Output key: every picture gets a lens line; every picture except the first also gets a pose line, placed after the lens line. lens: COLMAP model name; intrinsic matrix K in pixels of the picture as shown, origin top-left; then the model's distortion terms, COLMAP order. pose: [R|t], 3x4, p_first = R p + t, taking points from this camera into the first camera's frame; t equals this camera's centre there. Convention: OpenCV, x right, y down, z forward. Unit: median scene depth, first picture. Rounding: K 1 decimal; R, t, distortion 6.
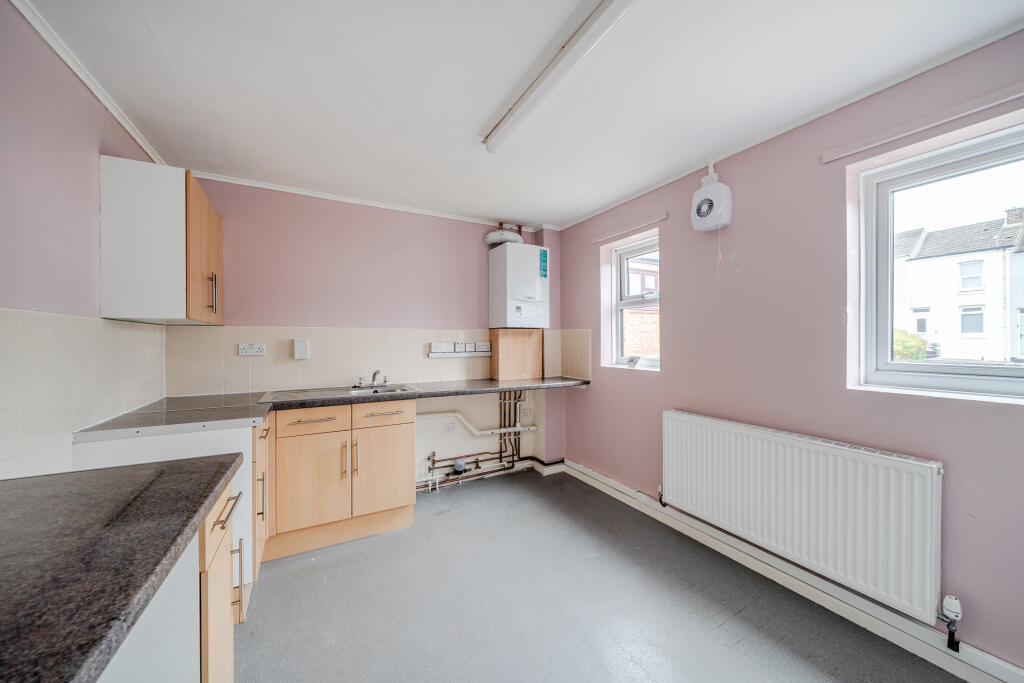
lens RADIAL K [[355.6, 0, 519.9], [0, 355.6, 341.0], [0, 0, 1]] dist [-0.013949, -0.000009]
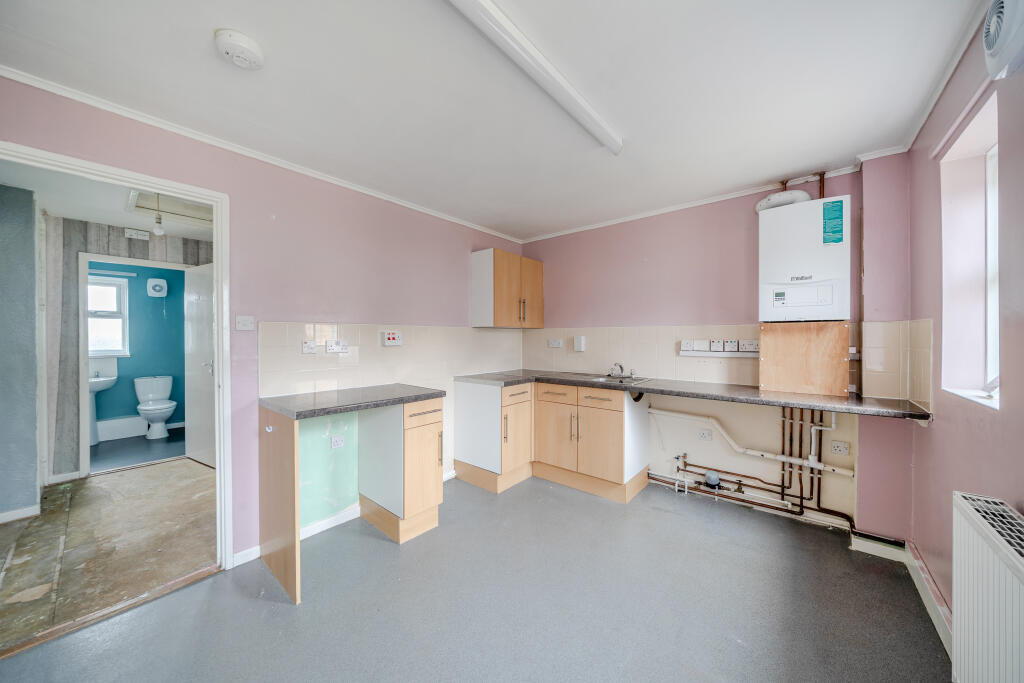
lens RADIAL K [[355.6, 0, 518.9], [0, 355.6, 340.3], [0, 0, 1]] dist [-0.013949, -0.000009]
pose [[0.356936, 0.012021, -0.934051, 0.465958], [-0.002379, 0.999926, 0.011959, -0.005330], [0.934126, -0.002046, 0.356938, 0.222733]]
